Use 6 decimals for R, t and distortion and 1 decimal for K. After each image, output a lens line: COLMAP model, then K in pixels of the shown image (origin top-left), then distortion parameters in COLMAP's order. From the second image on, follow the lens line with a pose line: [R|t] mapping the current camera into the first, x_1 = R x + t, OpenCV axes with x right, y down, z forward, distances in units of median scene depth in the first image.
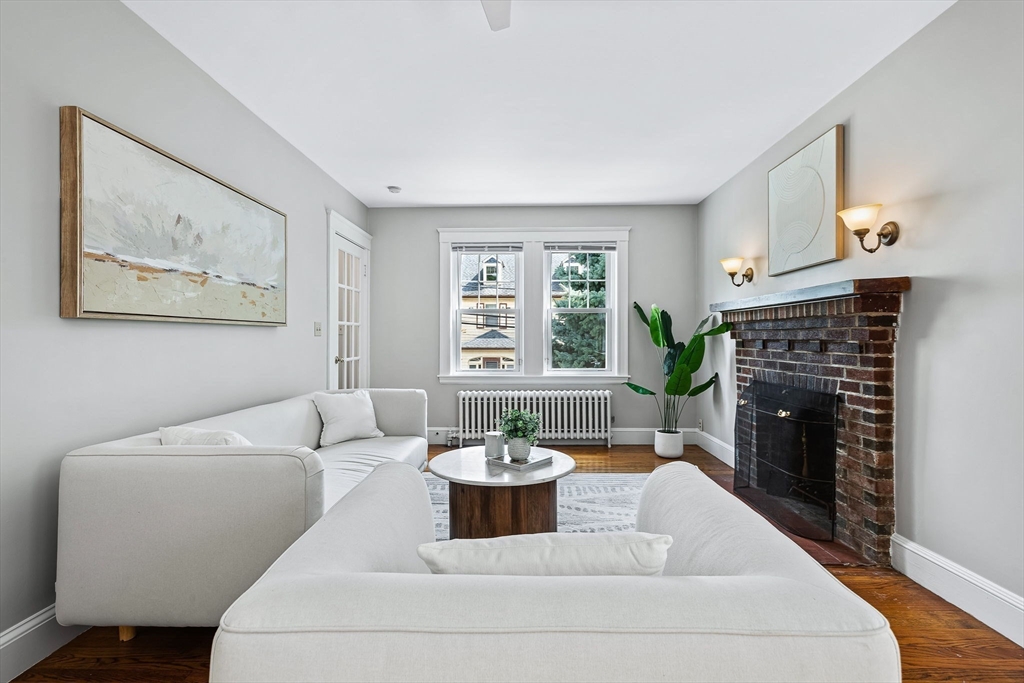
lens RADIAL K [[478.4, 0, 509.9], [0, 478.4, 334.4], [0, 0, 1]] dist [0.011147, -0.003979]
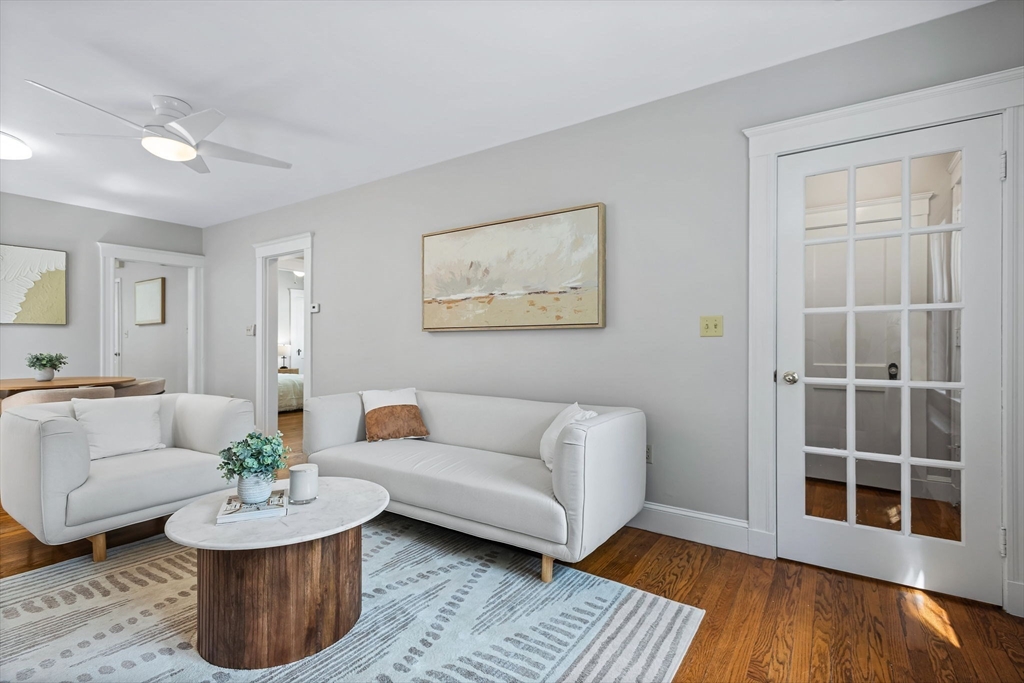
lens RADIAL K [[478.4, 0, 515.1], [0, 478.4, 344.6], [0, 0, 1]] dist [0.011147, -0.003979]
pose [[-0.535239, 0.002538, -0.844697, 0.447962], [0.007408, 0.999971, -0.001690, 0.019325], [0.844668, -0.007162, -0.535243, 1.588968]]
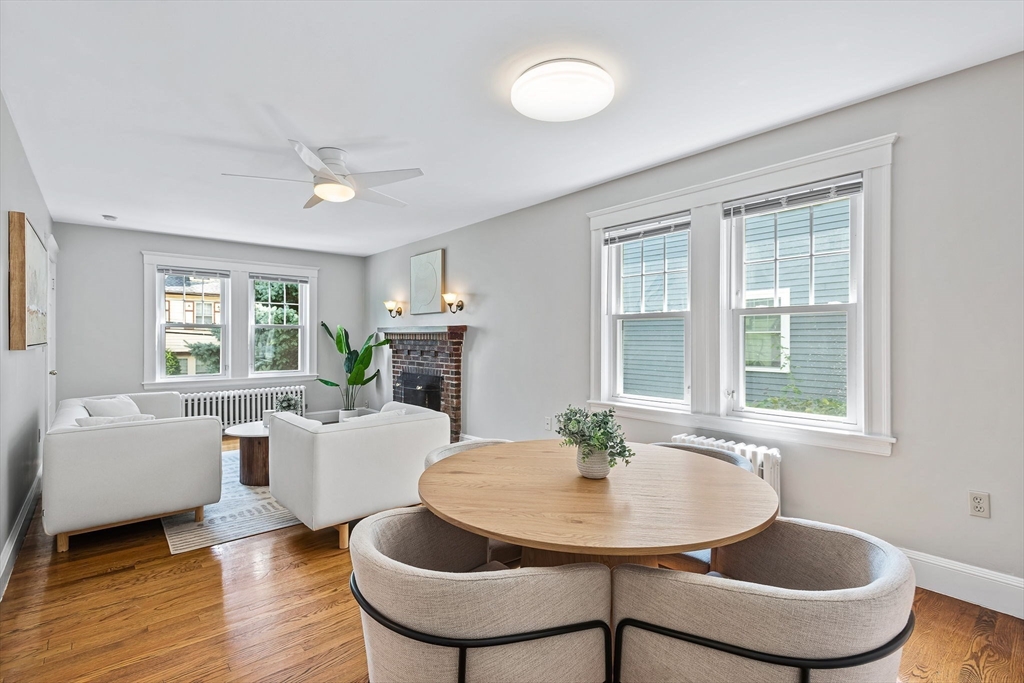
lens RADIAL K [[478.4, 0, 519.3], [0, 478.4, 340.2], [0, 0, 1]] dist [0.011147, -0.003979]
pose [[0.728348, -0.002351, 0.685203, -0.501500], [-0.007833, 0.999900, 0.011757, -0.060999], [-0.685163, -0.013930, 0.728257, -0.750832]]
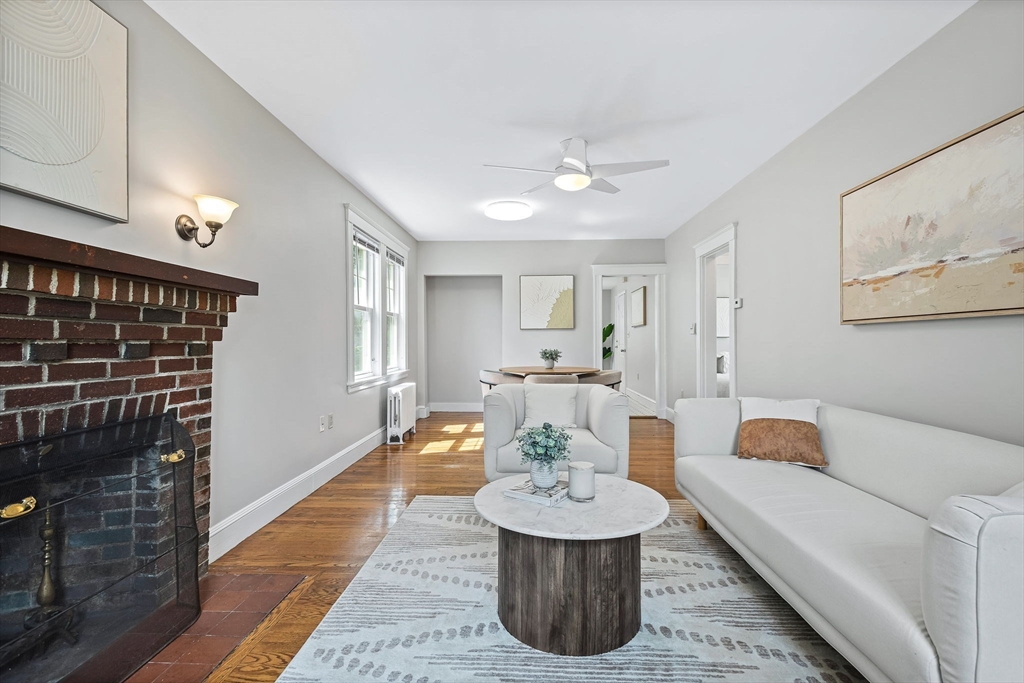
lens RADIAL K [[478.4, 0, 511.2], [0, 478.4, 338.0], [0, 0, 1]] dist [0.011147, -0.003979]
pose [[-0.999929, 0.002587, 0.011661, 0.120389], [0.002382, 0.999843, -0.017558, 0.021467], [-0.011705, -0.017529, -0.999778, 1.656415]]
